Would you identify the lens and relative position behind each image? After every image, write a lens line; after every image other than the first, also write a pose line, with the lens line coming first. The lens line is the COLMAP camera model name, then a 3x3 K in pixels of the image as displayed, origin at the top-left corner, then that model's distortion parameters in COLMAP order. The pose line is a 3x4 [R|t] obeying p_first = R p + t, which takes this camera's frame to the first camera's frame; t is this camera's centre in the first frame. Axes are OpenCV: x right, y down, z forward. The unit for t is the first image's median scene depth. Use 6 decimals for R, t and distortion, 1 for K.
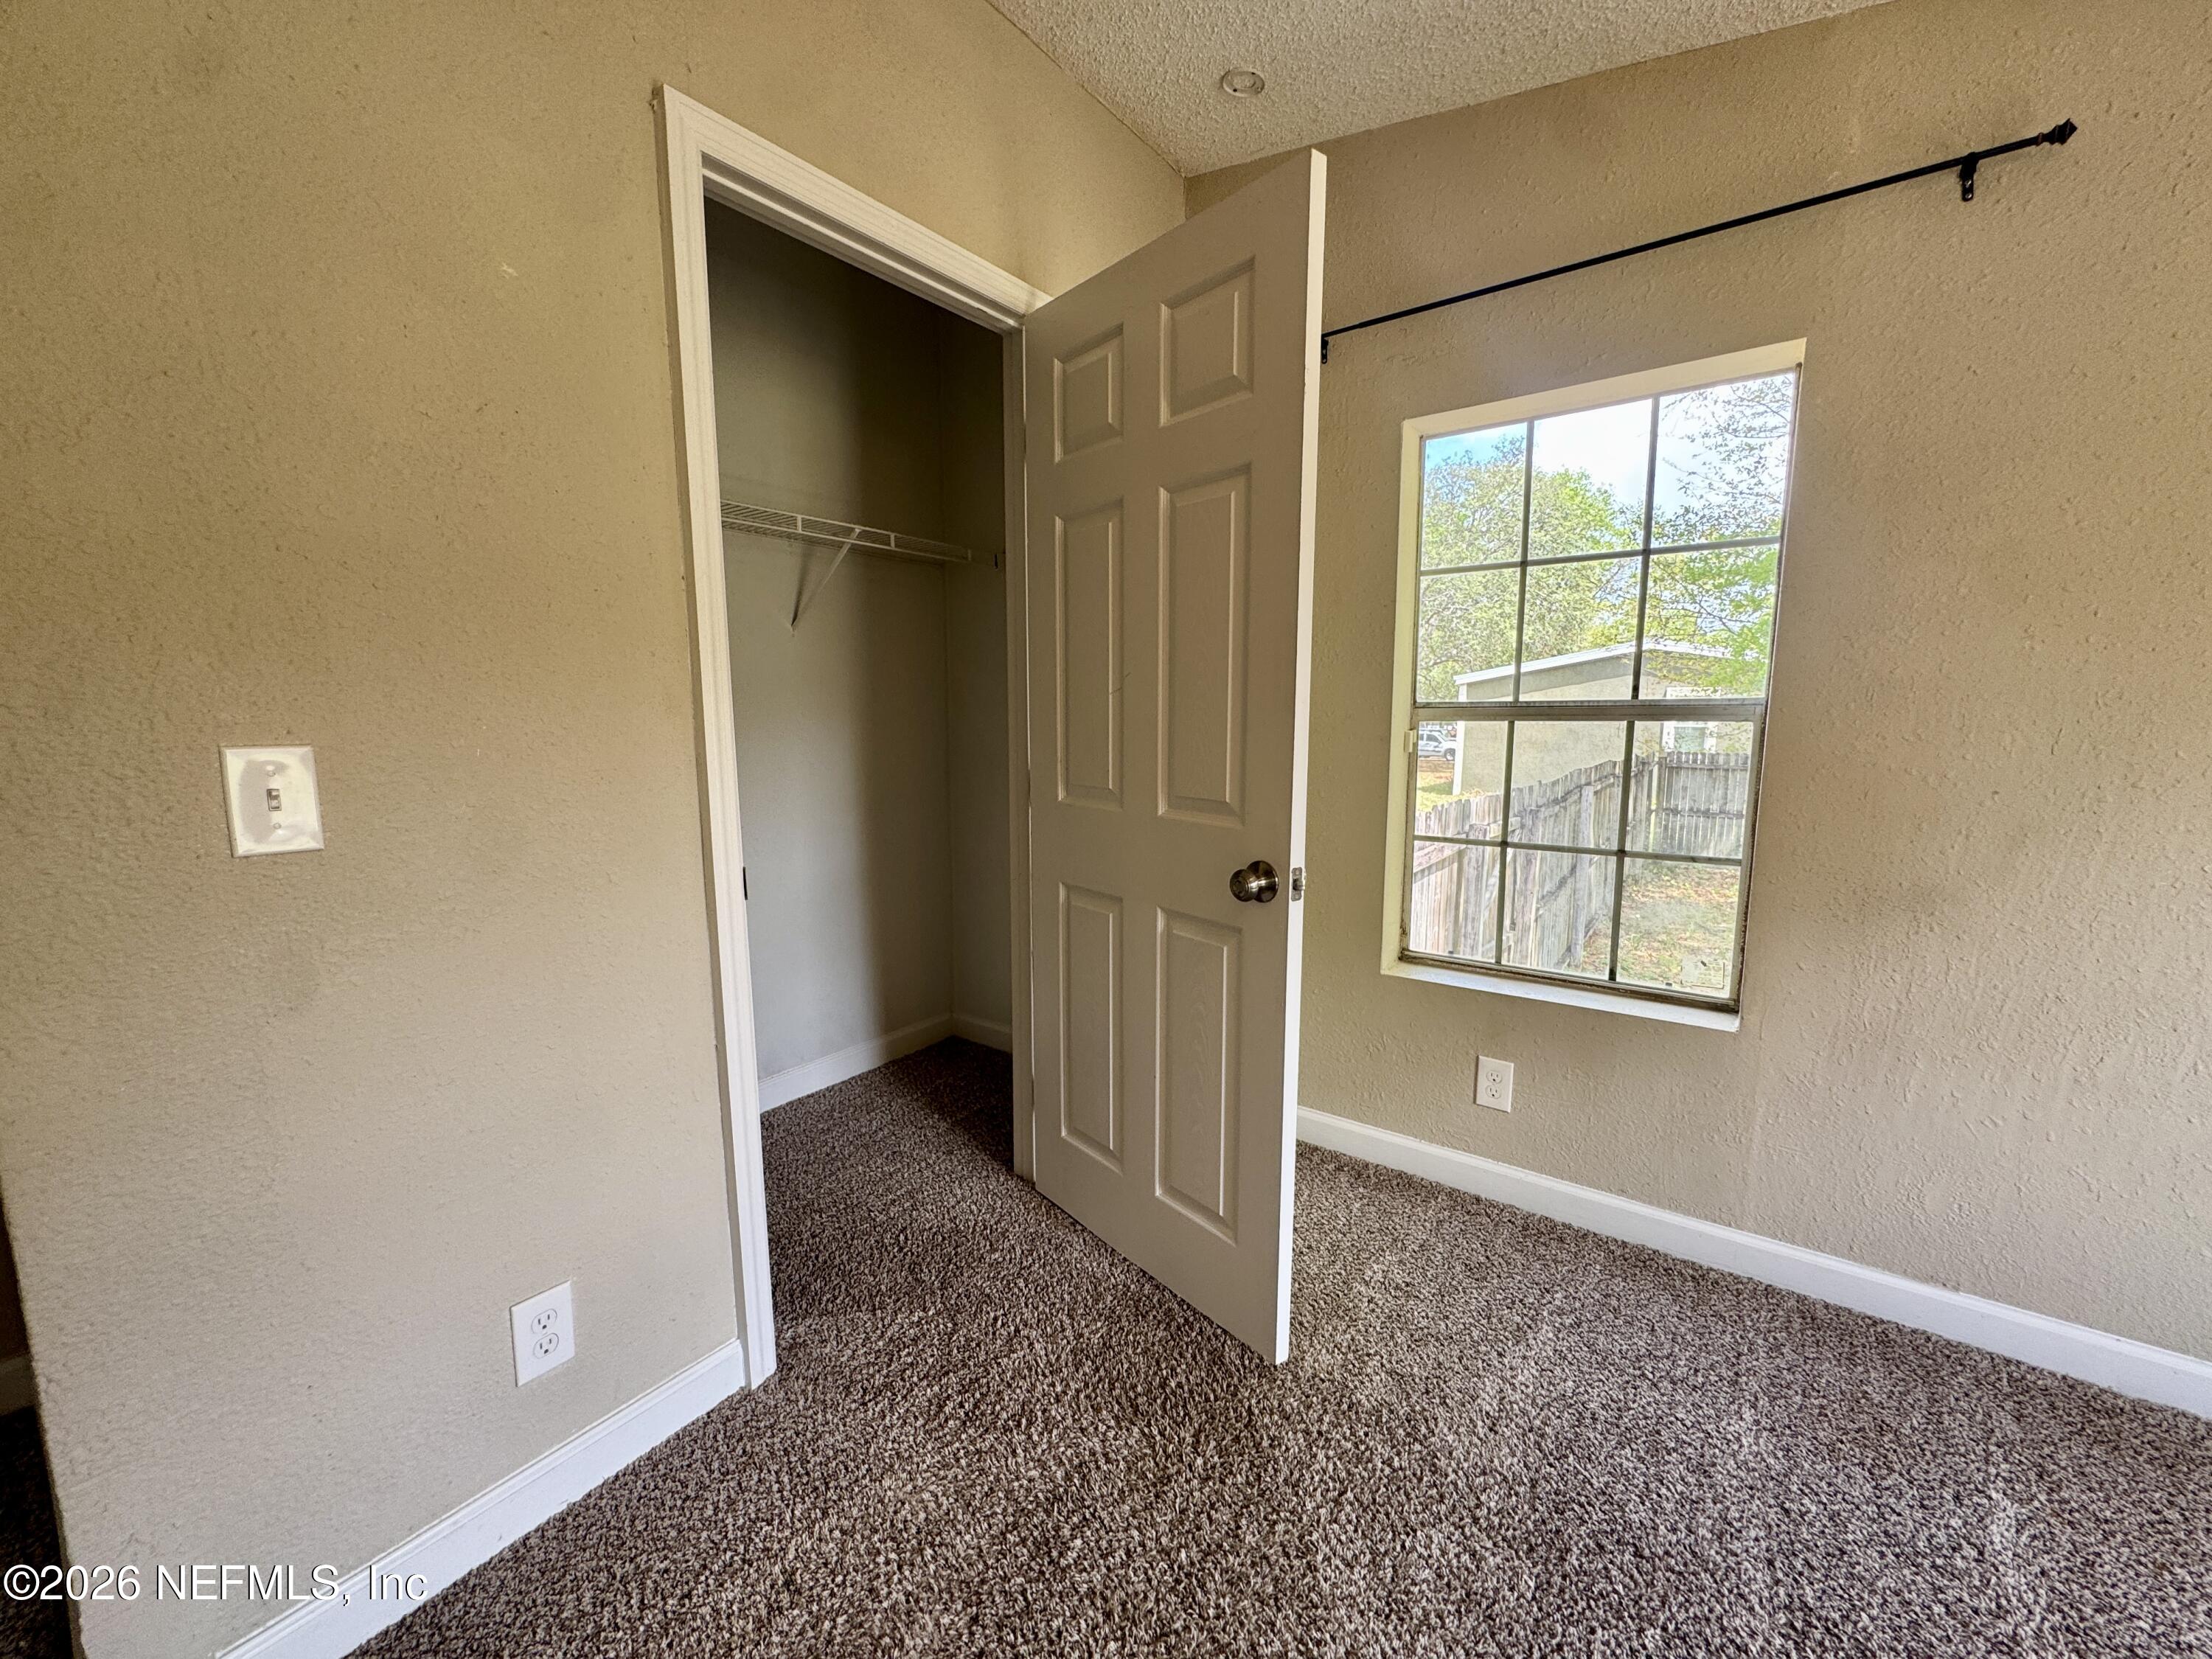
lens RADIAL K [[888.2, 0, 1105.3], [0, 888.2, 824.3], [0, 0, 1]] dist [-0.000572, -0.000339]
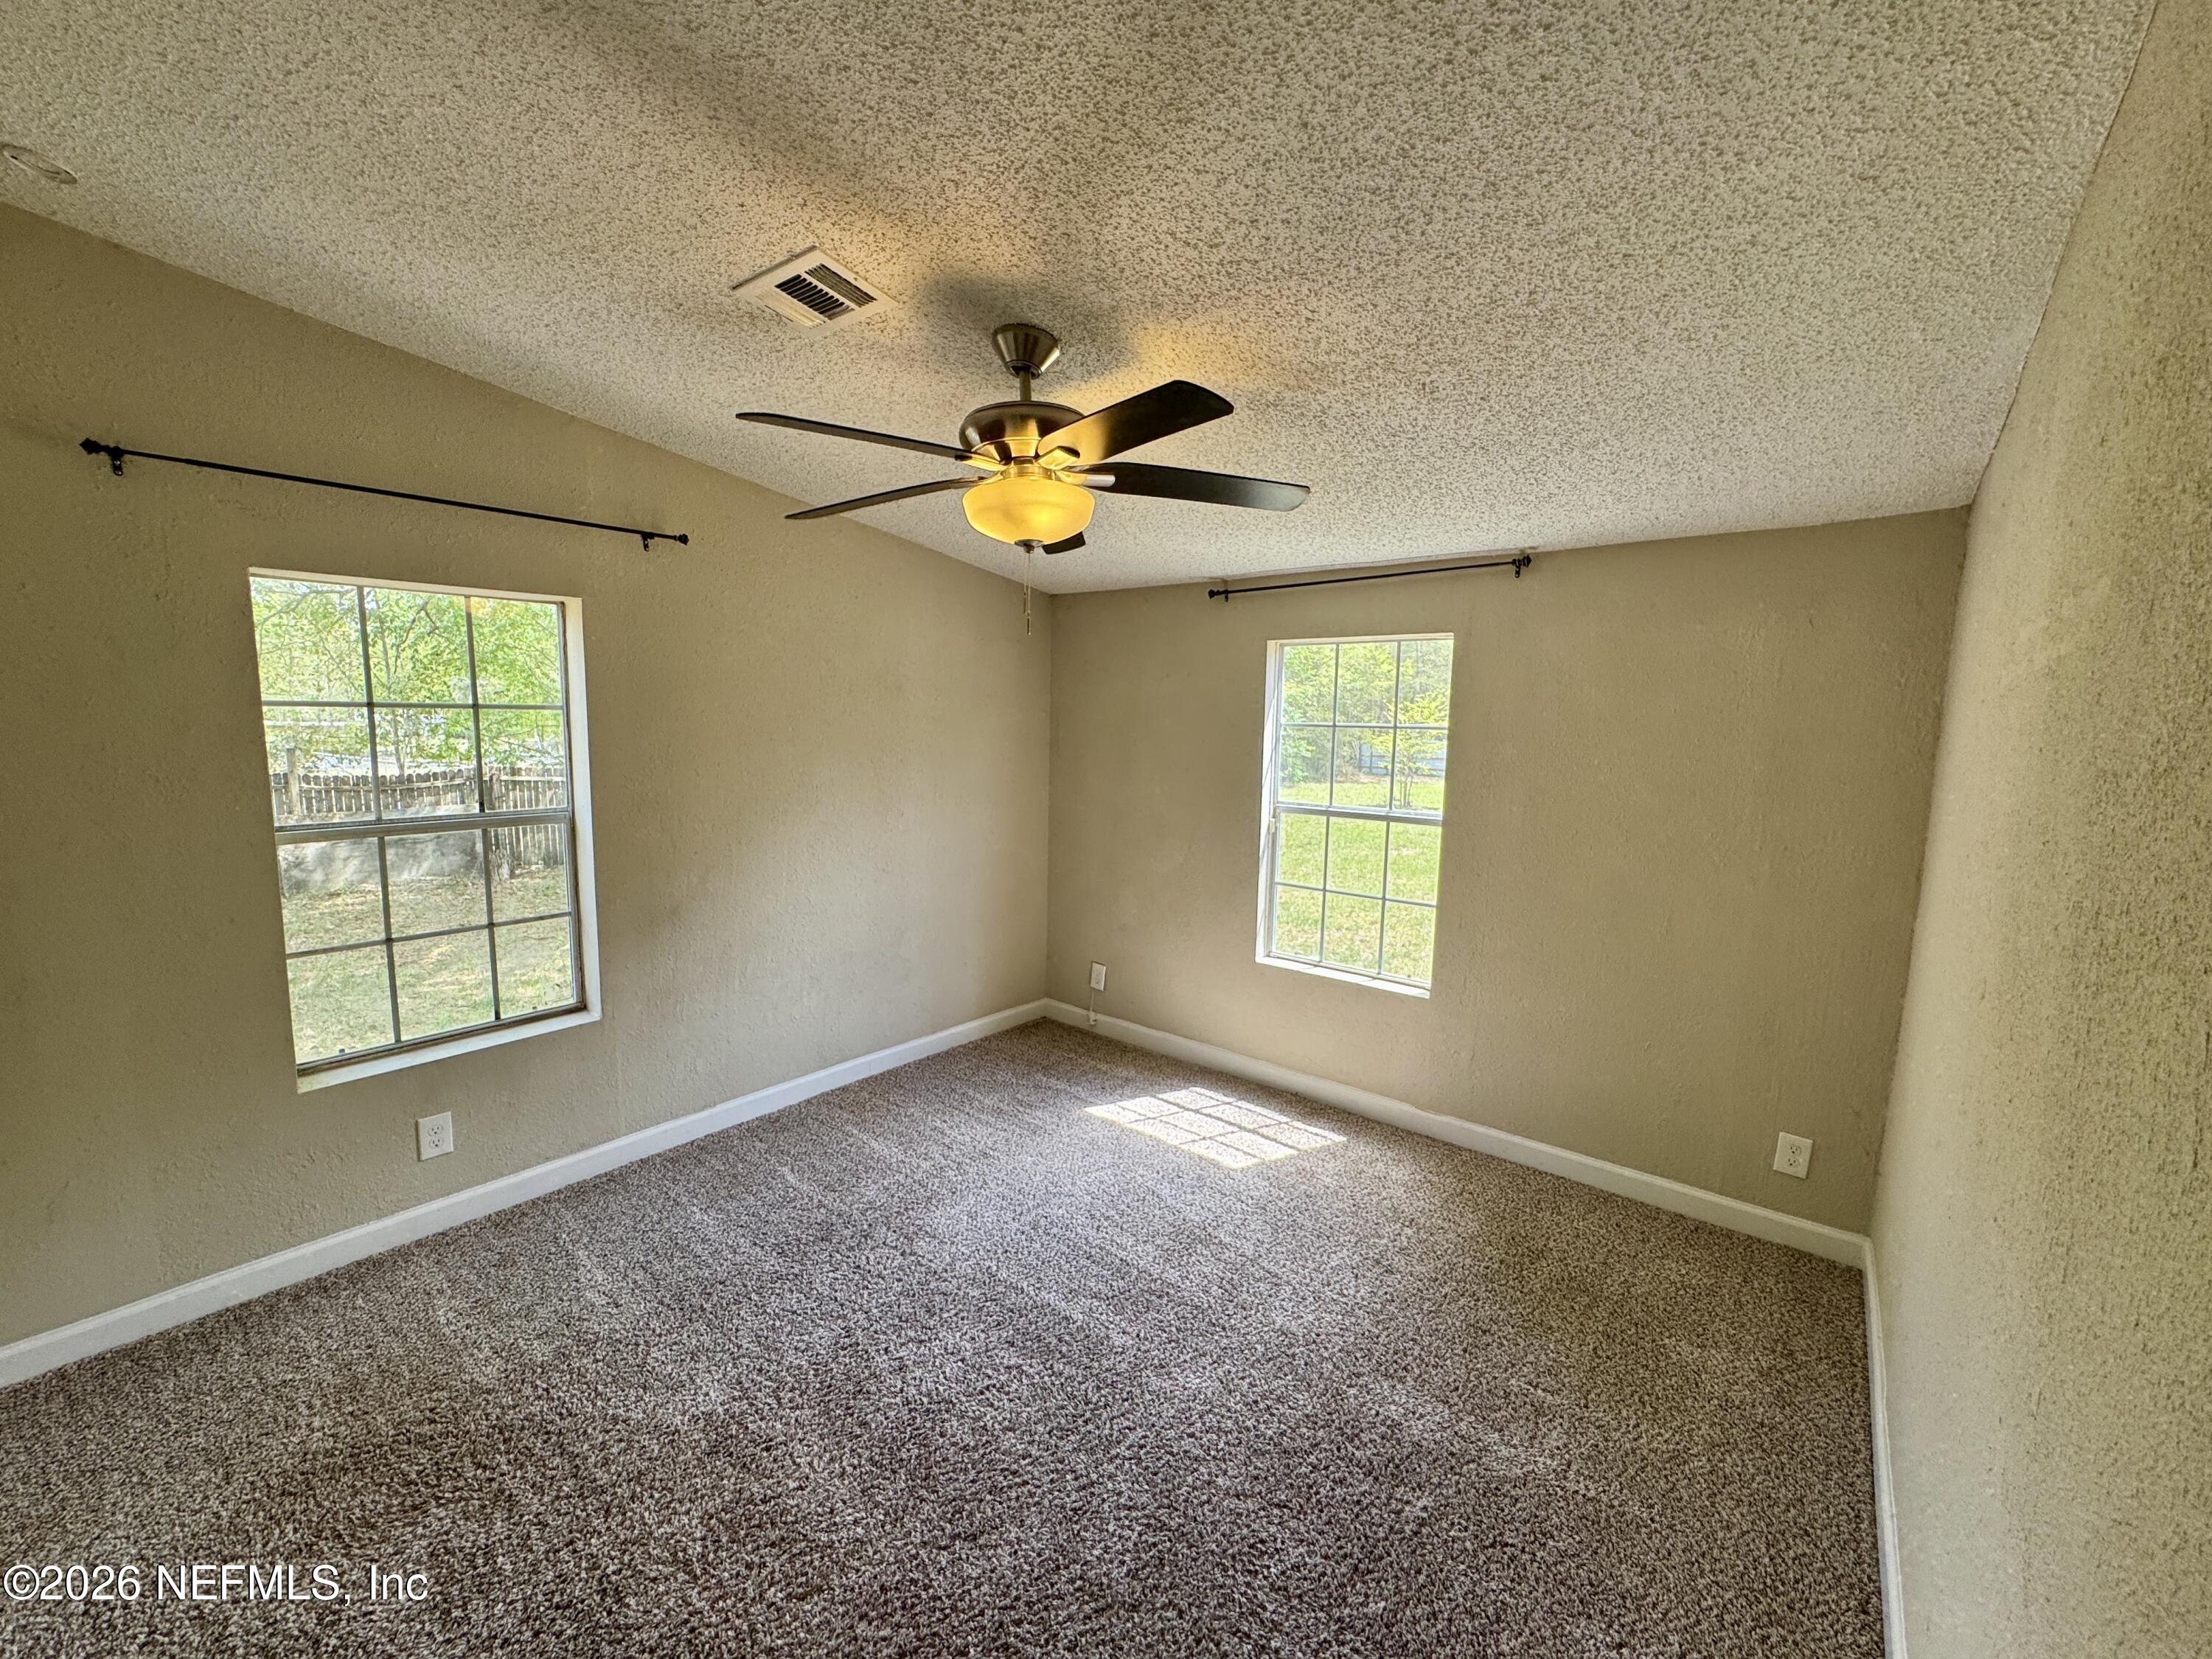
lens RADIAL K [[888.2, 0, 1105.3], [0, 888.2, 824.3], [0, 0, 1]] dist [-0.000572, -0.000339]
pose [[0.046992, -0.117343, 0.991979, -0.707742], [0.114592, 0.987153, 0.111344, -0.165507], [-0.992301, 0.108441, 0.059835, -0.022890]]
